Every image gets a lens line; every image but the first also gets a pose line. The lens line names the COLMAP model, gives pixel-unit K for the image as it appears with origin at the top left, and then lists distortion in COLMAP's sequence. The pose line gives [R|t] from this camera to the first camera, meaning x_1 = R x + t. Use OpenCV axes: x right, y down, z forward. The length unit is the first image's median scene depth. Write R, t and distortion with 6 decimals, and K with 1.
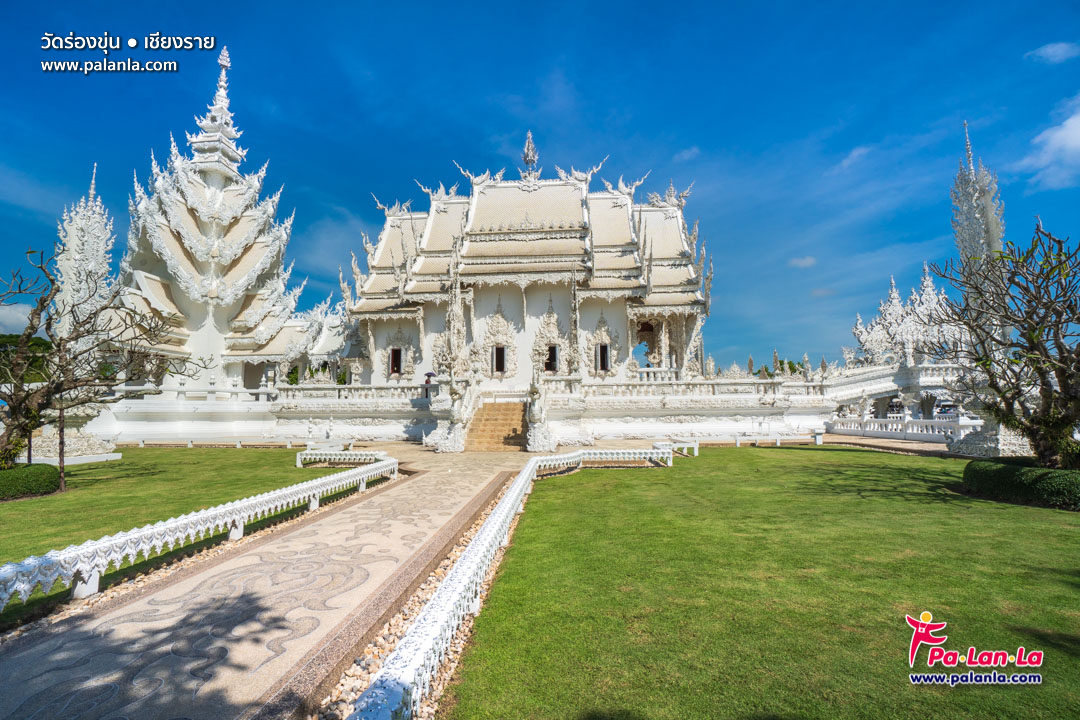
lens RADIAL K [[480.4, 0, 521.5], [0, 480.4, 358.7], [0, 0, 1]] dist [-0.039861, -0.000012]
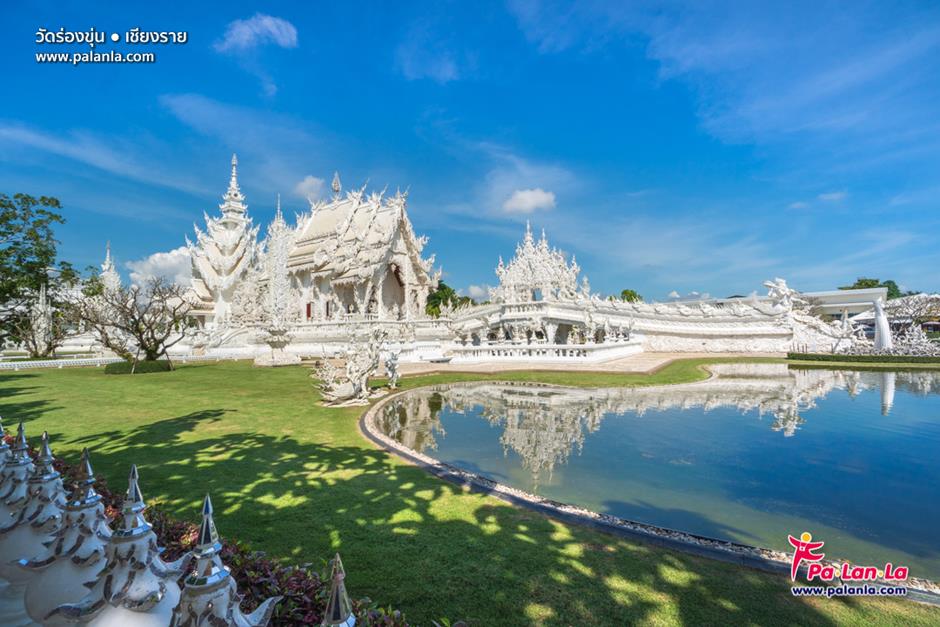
lens RADIAL K [[405.8, 0, 469.0], [0, 405.8, 318.1], [0, 0, 1]] dist [-0.047189, 0.000345]
pose [[0.881789, -0.031840, -0.470569, 1.192326], [0.066894, 0.996076, 0.057953, -0.017919], [0.466877, -0.082581, 0.880458, -0.070197]]
